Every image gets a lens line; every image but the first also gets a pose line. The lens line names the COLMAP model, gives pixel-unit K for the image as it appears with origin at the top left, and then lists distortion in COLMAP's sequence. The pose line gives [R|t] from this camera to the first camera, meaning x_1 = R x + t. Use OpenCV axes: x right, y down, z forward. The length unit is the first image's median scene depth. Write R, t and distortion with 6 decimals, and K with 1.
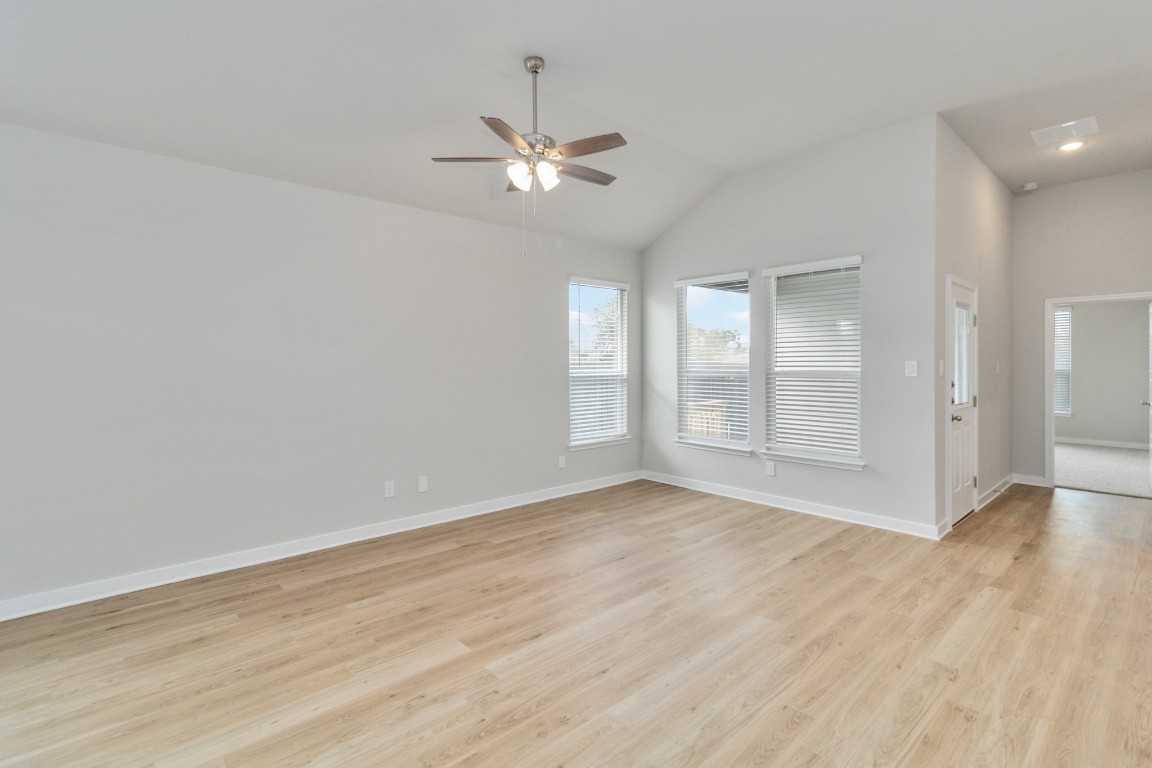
lens RADIAL K [[537.7, 0, 572.5], [0, 537.7, 363.8], [0, 0, 1]] dist [-0.000574, -0.000052]
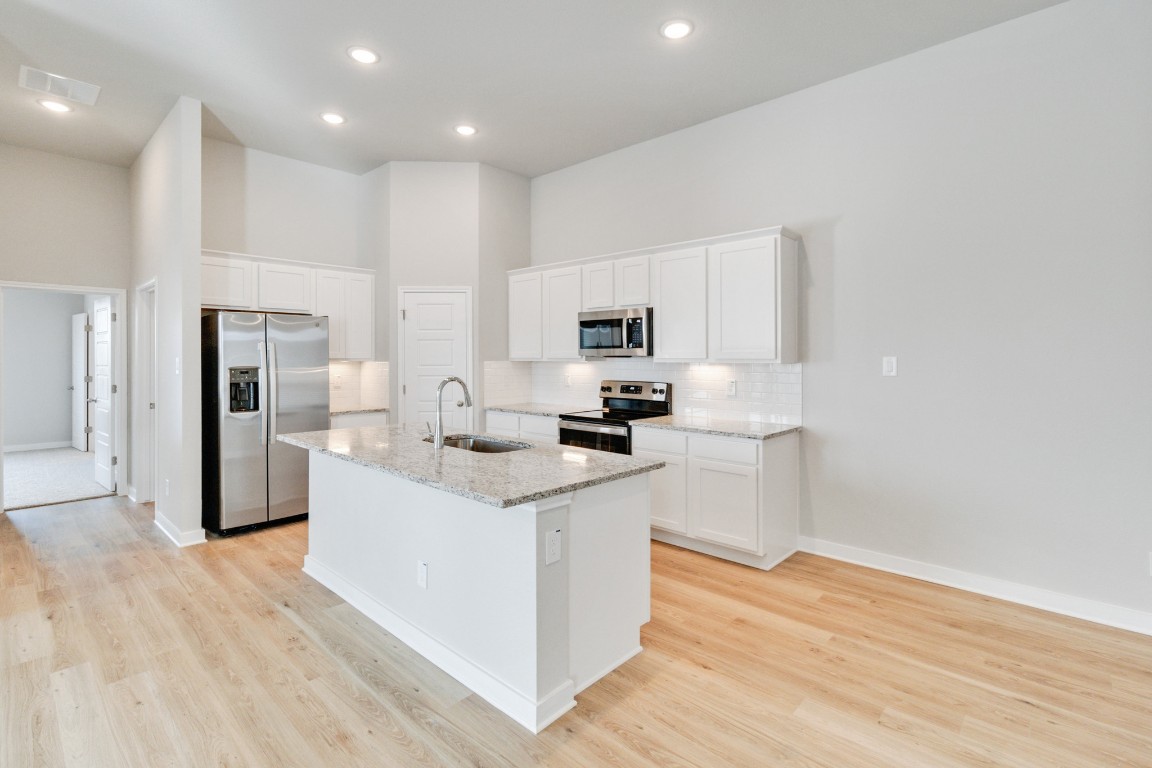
lens RADIAL K [[539.0, 0, 577.4], [0, 539.0, 358.3], [0, 0, 1]] dist [0.001053, -0.000306]
pose [[-0.093507, 0.000373, 0.995619, -0.003391], [0.005291, 0.999986, 0.000123, -0.000234], [-0.995605, 0.005279, -0.093508, 0.284286]]
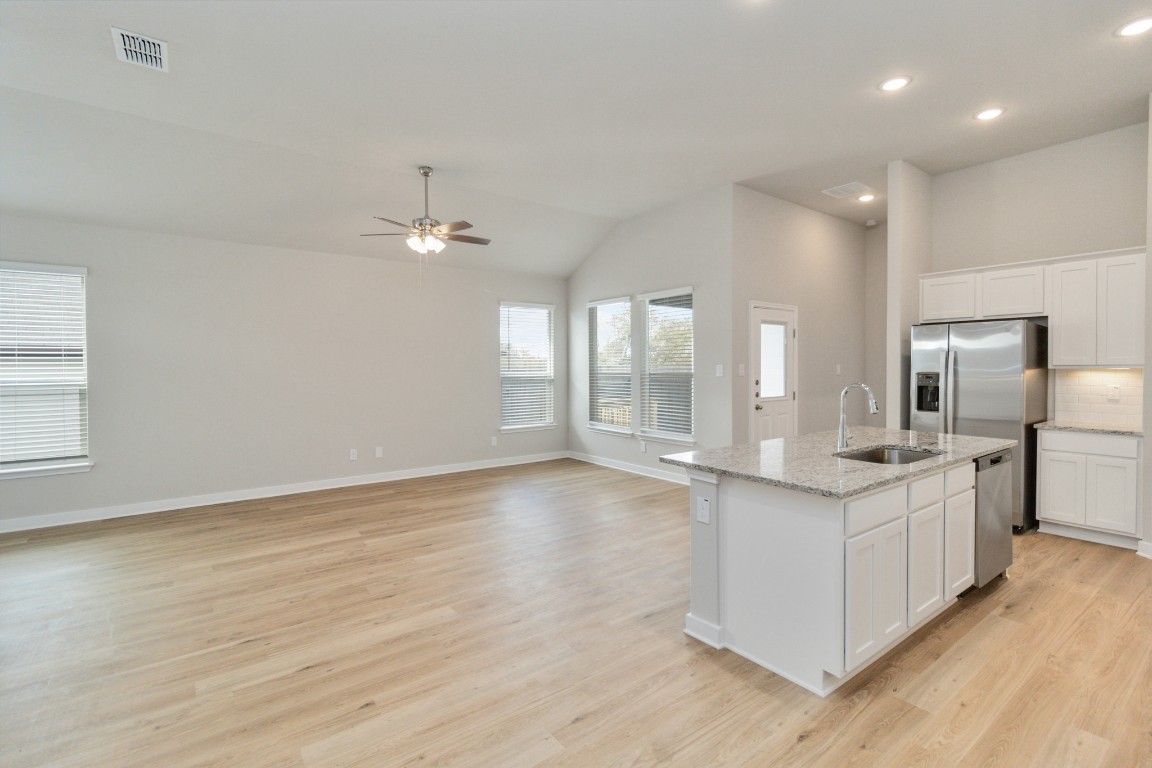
lens RADIAL K [[530.4, 0, 577.6], [0, 530.4, 374.0], [0, 0, 1]] dist [0.000125, -0.000299]
pose [[0.996261, -0.001012, -0.086384, 0.388957], [0.002063, 0.999925, 0.012080, 0.000890], [0.086366, -0.012213, 0.996189, -0.371351]]
